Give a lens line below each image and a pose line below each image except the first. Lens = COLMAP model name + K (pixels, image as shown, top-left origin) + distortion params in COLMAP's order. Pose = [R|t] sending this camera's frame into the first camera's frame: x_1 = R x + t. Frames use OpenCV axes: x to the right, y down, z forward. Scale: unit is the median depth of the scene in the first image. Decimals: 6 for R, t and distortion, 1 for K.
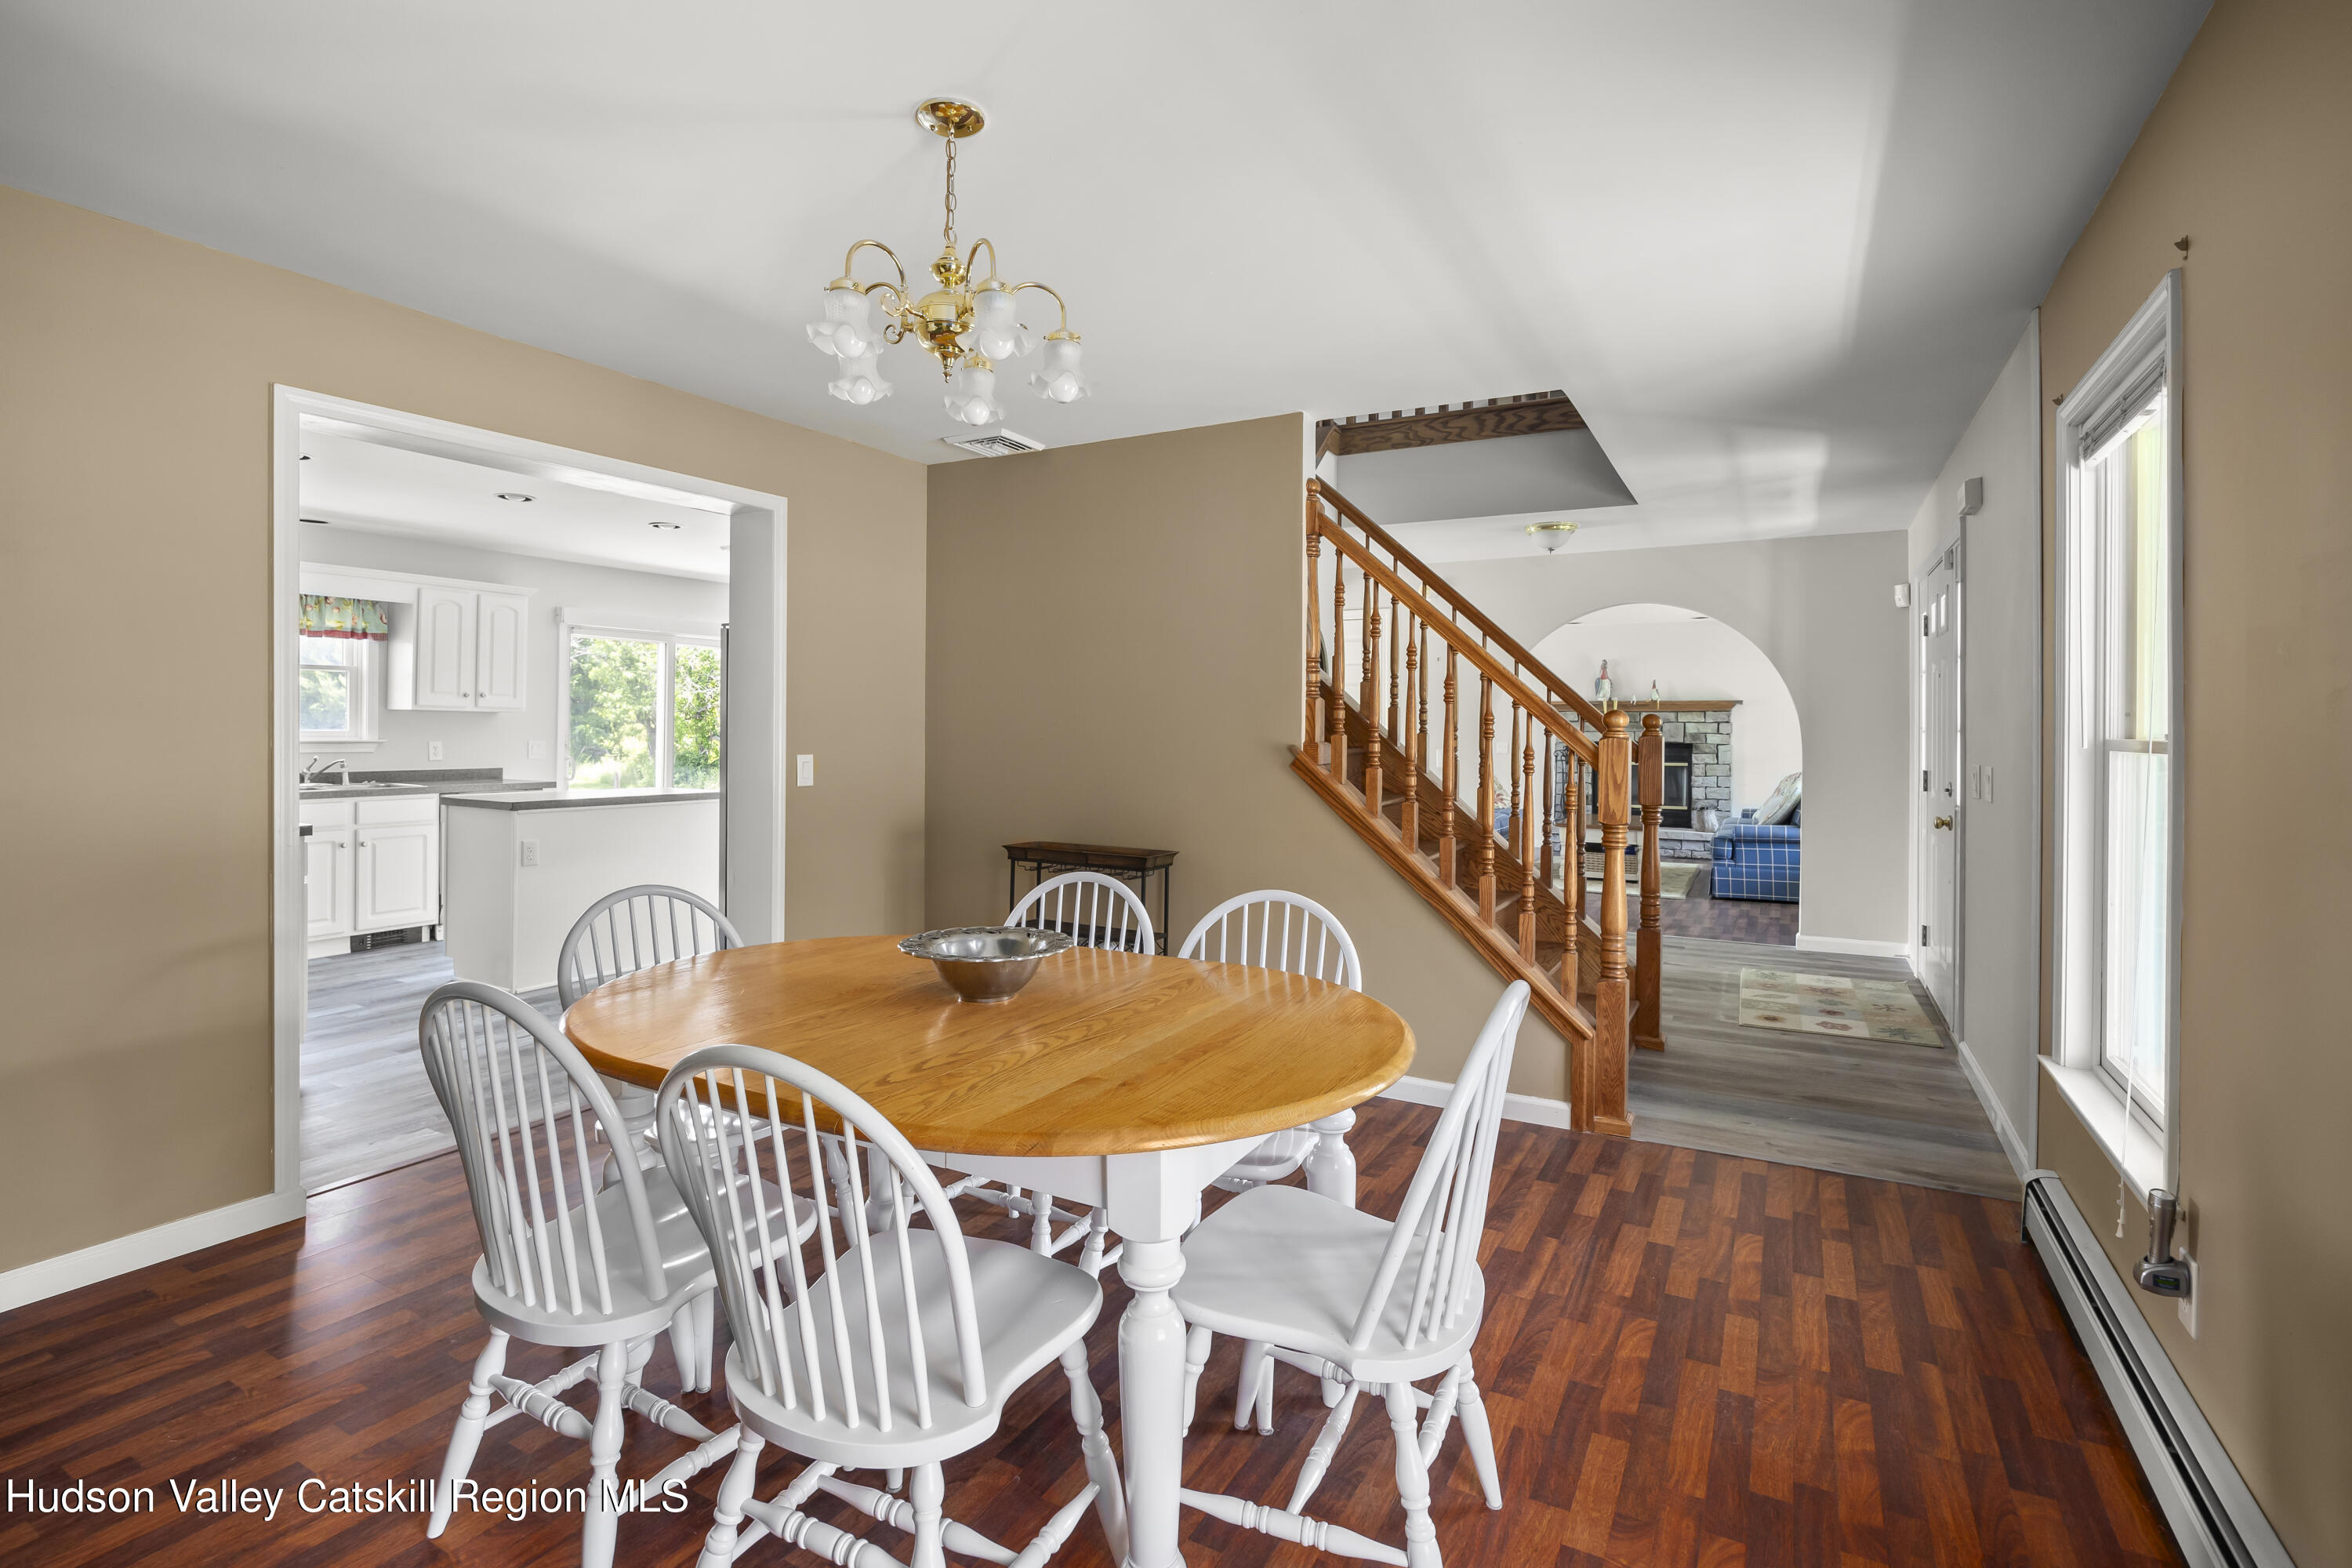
lens RADIAL K [[1096.2, 0, 1178.2], [0, 1096.2, 744.4], [0, 0, 1]] dist [0.000036, -0.000070]
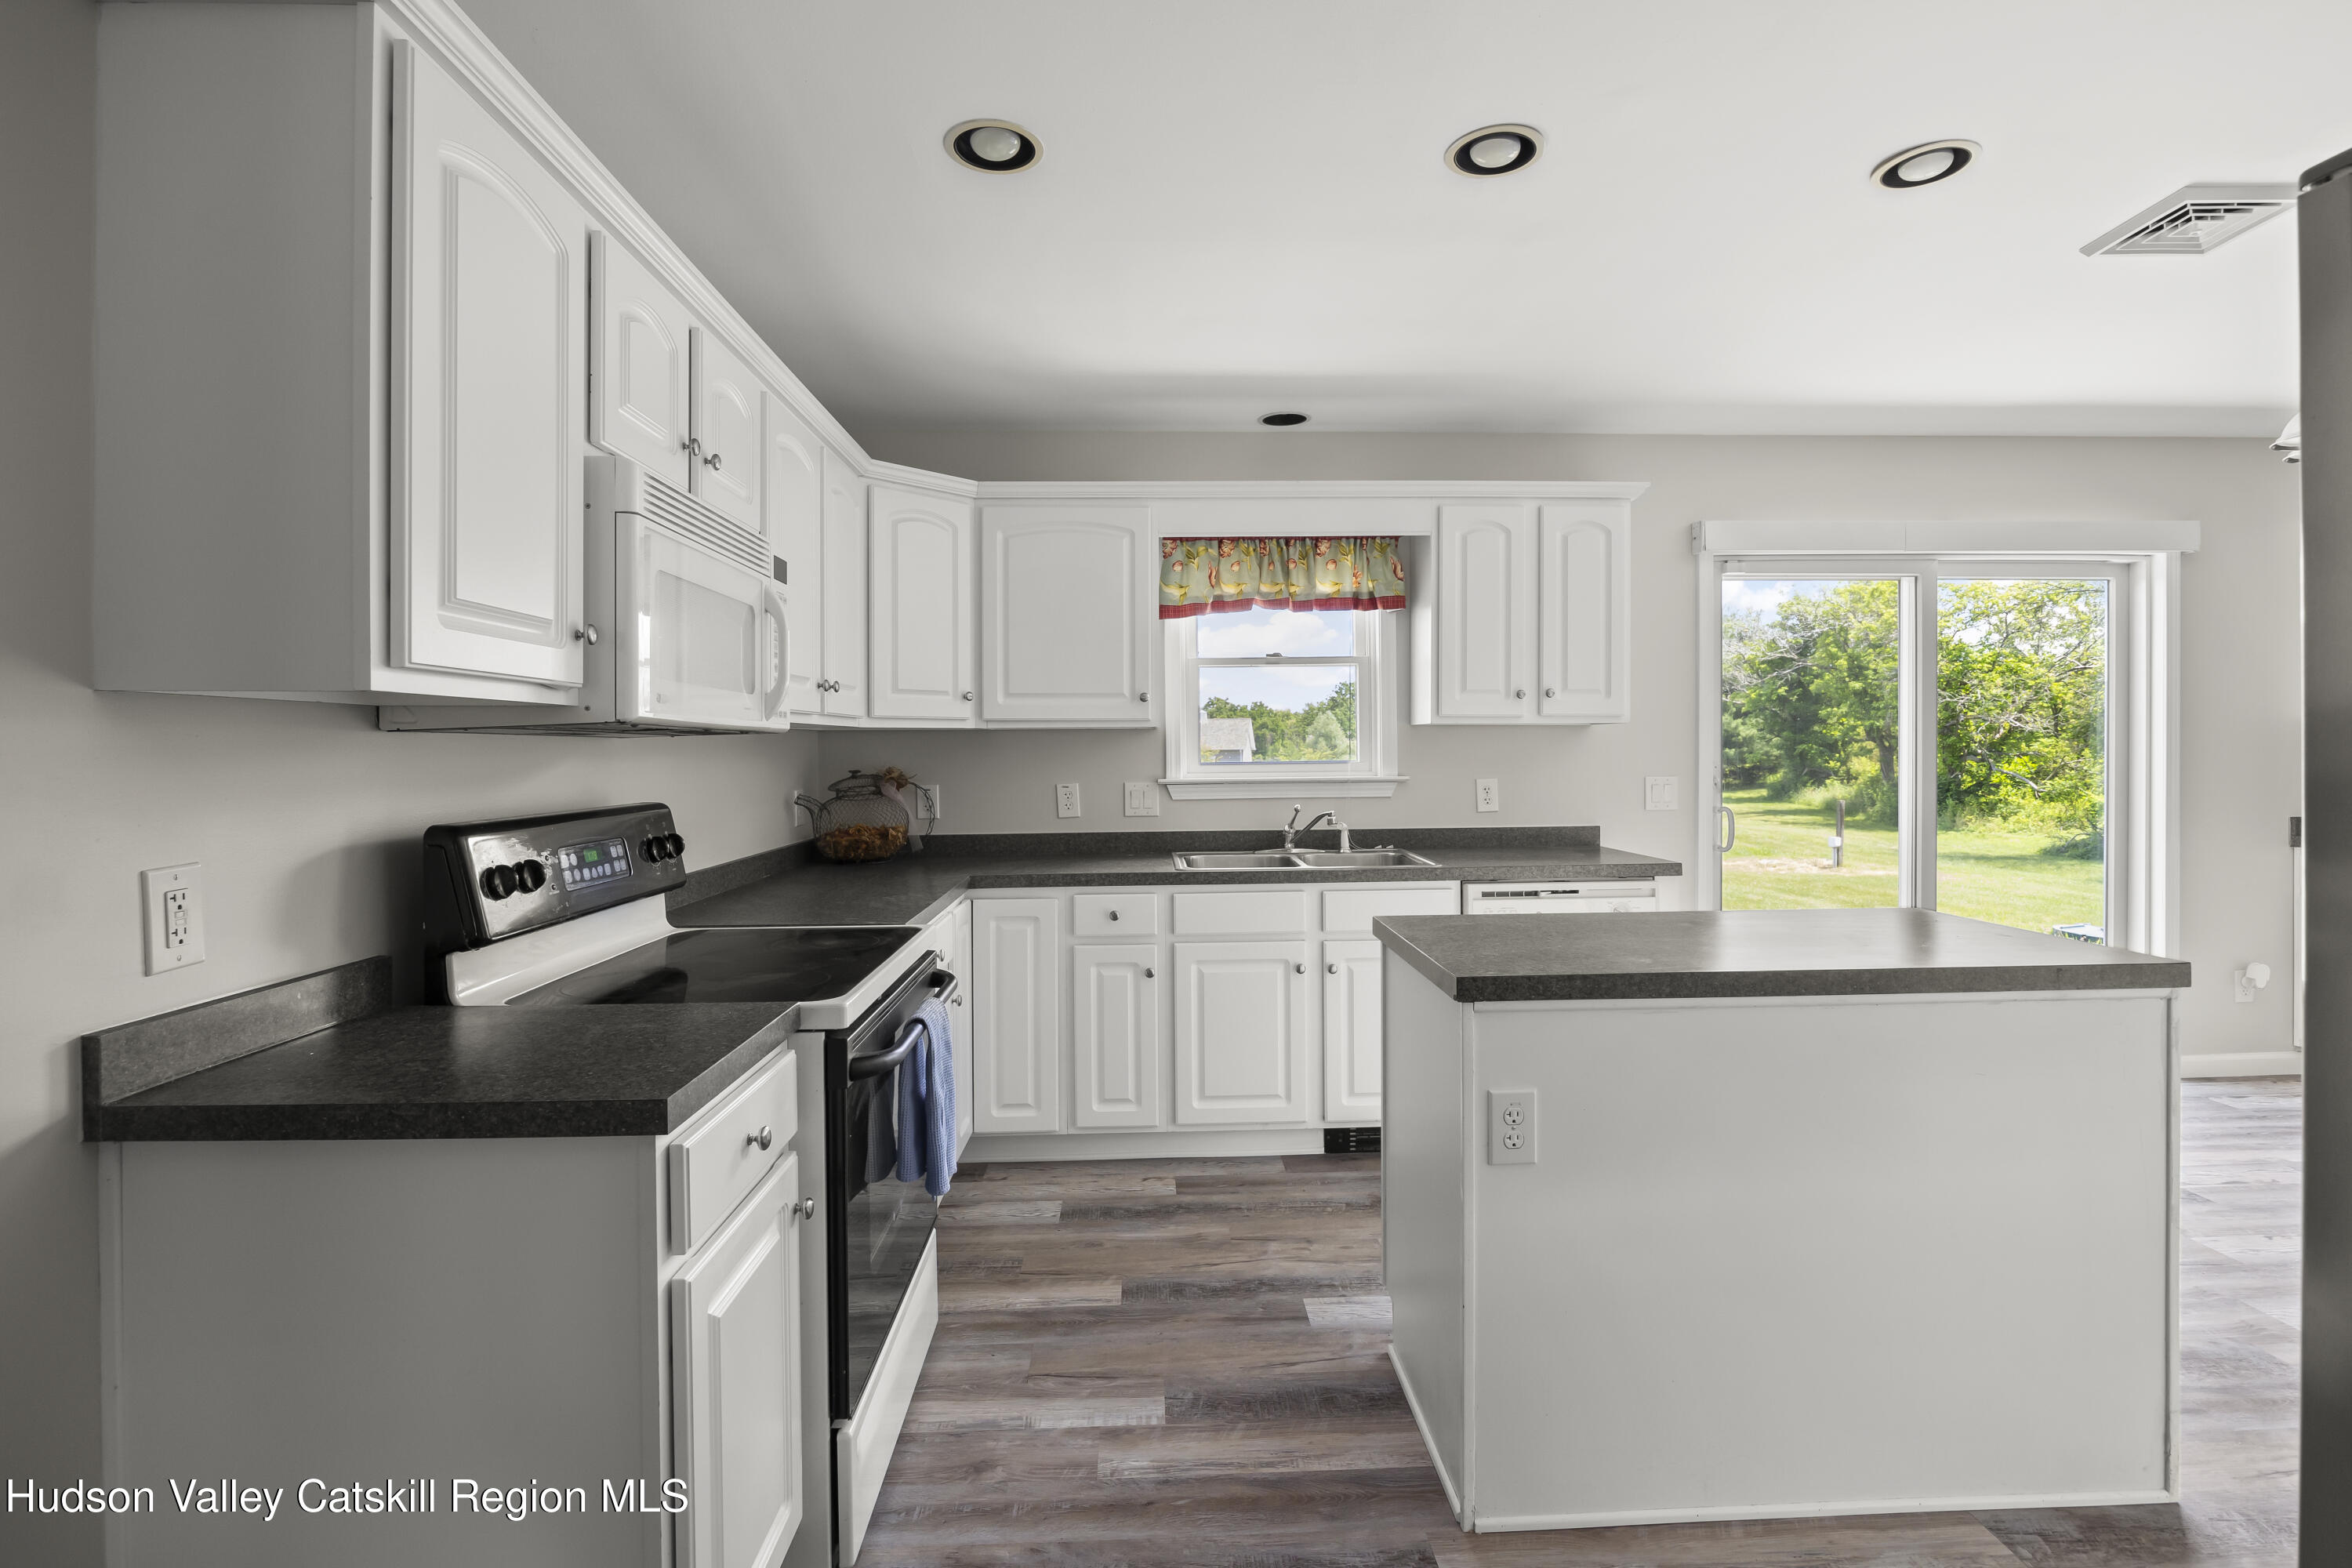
lens RADIAL K [[1096.2, 0, 1178.2], [0, 1096.2, 744.4], [0, 0, 1]] dist [0.000036, -0.000070]
pose [[0.522614, -0.018670, -0.852365, -0.257358], [0.003426, 0.999798, -0.019798, -0.009299], [0.852562, 0.007426, 0.522573, 0.532613]]
